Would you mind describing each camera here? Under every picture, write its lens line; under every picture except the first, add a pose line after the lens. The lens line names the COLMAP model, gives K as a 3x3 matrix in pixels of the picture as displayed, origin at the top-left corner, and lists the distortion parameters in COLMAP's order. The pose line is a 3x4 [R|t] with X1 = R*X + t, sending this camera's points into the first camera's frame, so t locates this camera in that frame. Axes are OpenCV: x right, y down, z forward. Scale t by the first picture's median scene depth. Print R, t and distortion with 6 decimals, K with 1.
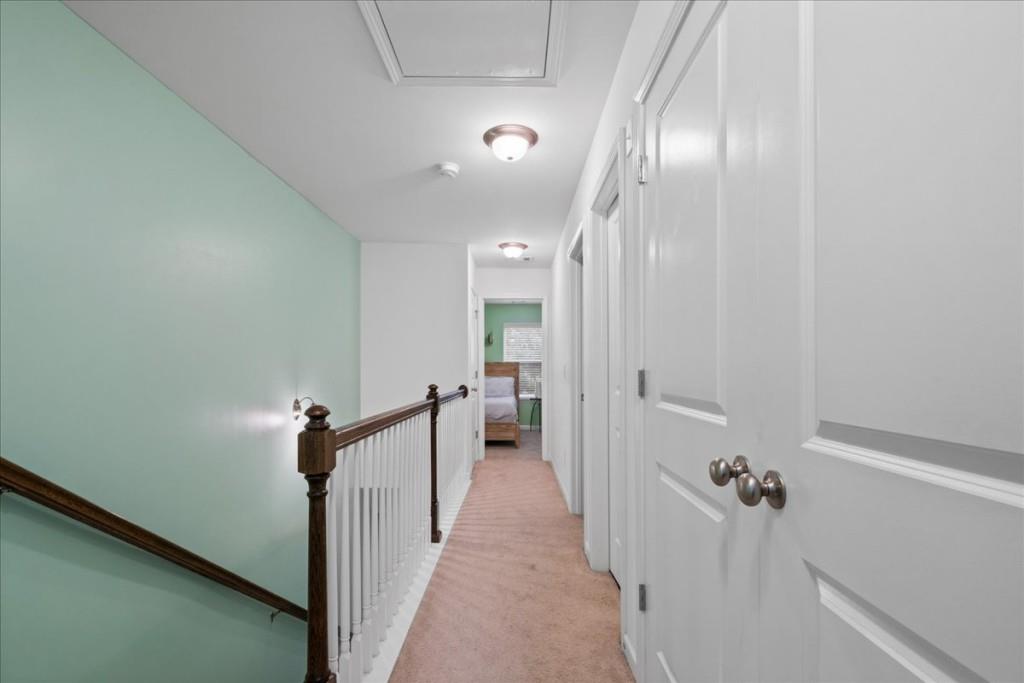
lens RADIAL K [[465.6, 0, 512.1], [0, 465.6, 366.4], [0, 0, 1]] dist [-0.001457, -0.000089]
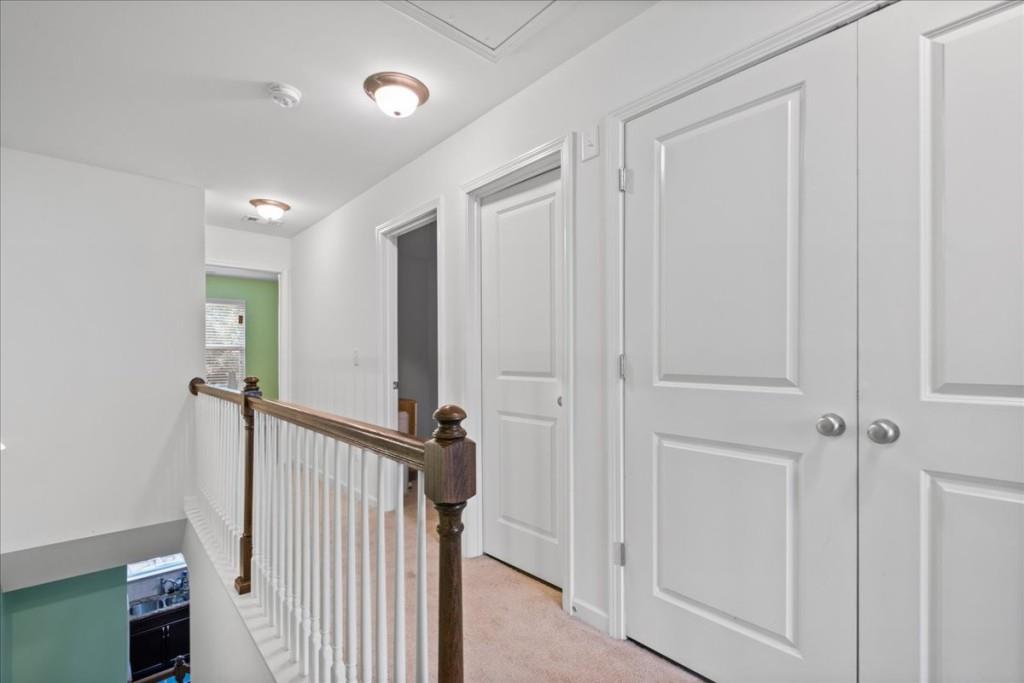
lens RADIAL K [[460.2, 0, 511.5], [0, 460.2, 353.5], [0, 0, 1]] dist [-0.000963, -0.000163]
pose [[0.738802, -0.005133, 0.673903, -0.424189], [0.001874, 0.999983, 0.005563, -0.001645], [-0.673920, -0.002847, 0.738799, 0.218135]]
